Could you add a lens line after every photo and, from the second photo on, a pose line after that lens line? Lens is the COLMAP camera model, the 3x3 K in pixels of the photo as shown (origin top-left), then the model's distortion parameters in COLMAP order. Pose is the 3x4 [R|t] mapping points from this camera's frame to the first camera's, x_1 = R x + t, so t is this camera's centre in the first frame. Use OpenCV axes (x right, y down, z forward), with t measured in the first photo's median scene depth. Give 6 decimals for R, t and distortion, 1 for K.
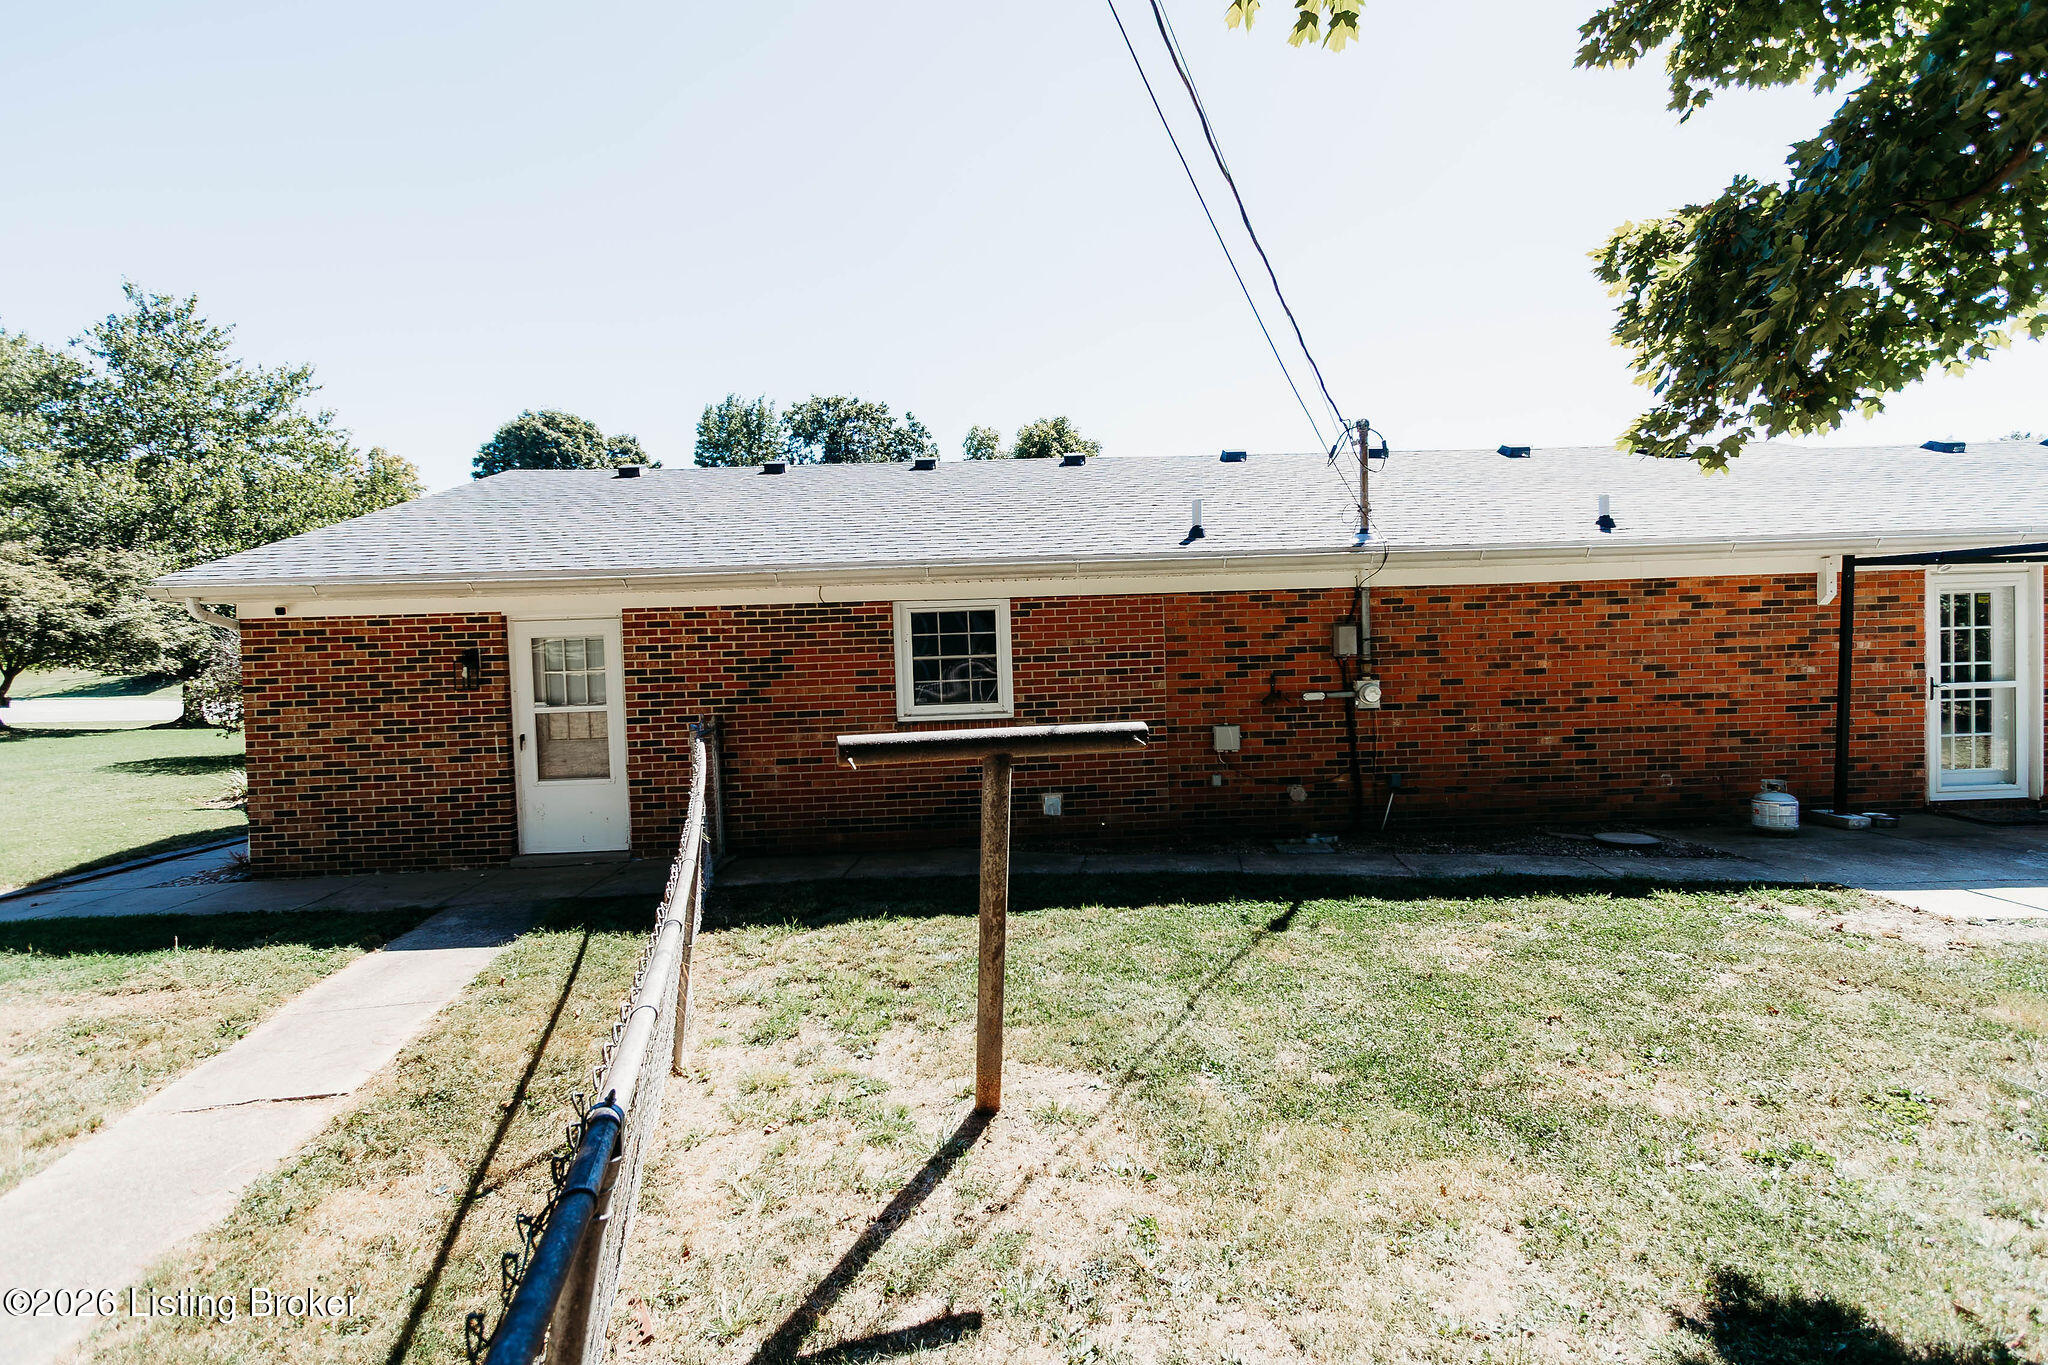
lens RADIAL K [[935.6, 0, 1019.3], [0, 935.6, 678.3], [0, 0, 1]] dist [0.012083, -0.000793]
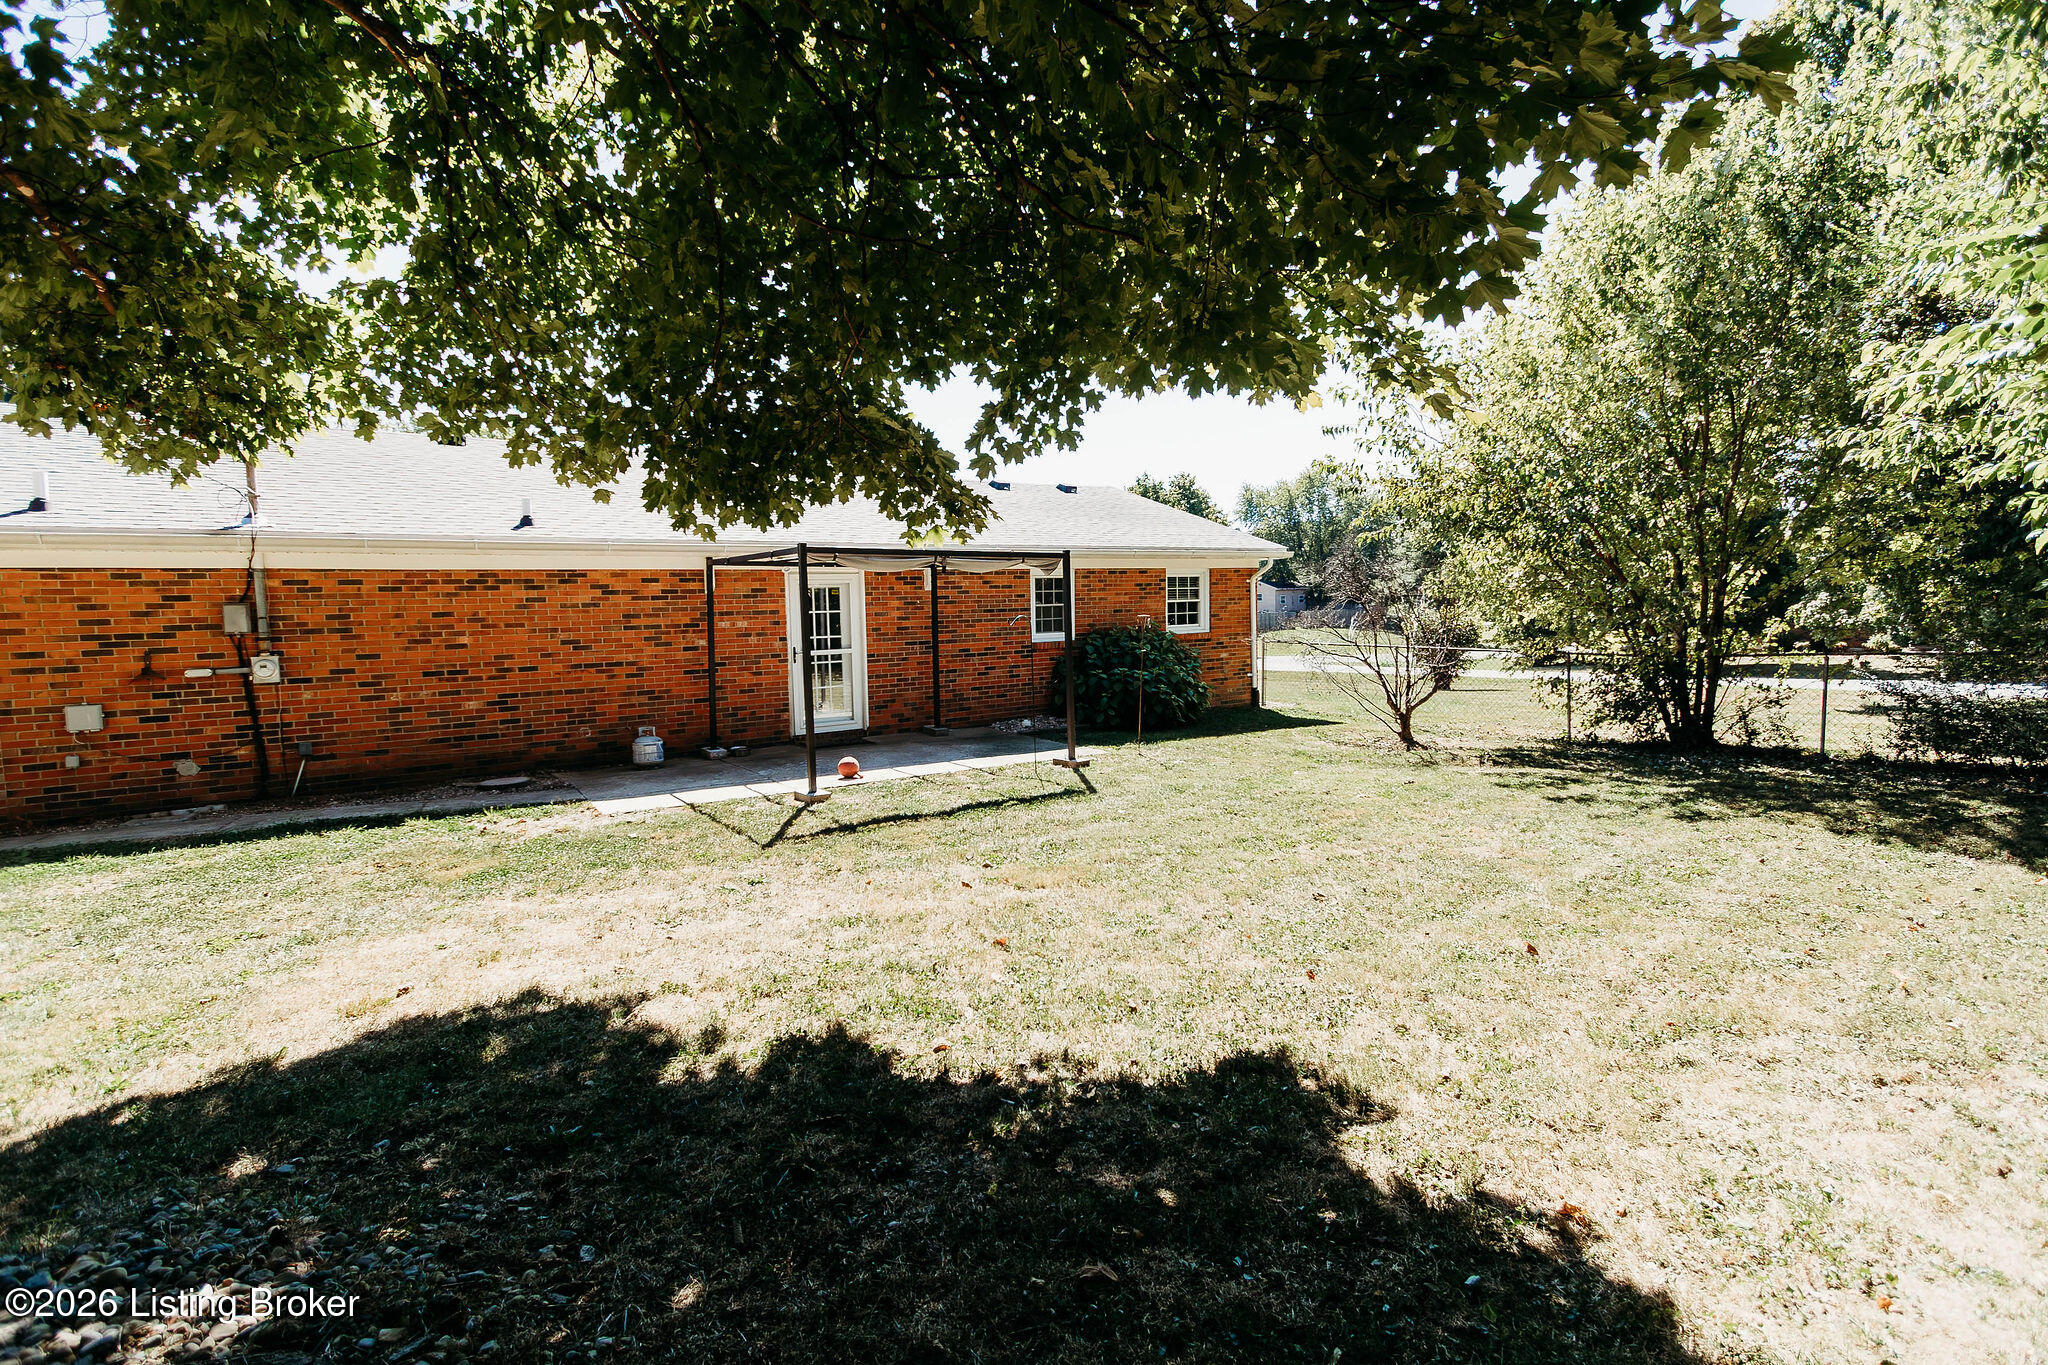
lens RADIAL K [[935.6, 0, 1024.3], [0, 935.6, 680.7], [0, 0, 1]] dist [0.012083, -0.000793]
pose [[0.842045, -0.032401, 0.538433, 0.515183], [0.013071, 0.999127, 0.039683, -0.001767], [-0.539249, -0.026377, 0.841733, -0.361433]]
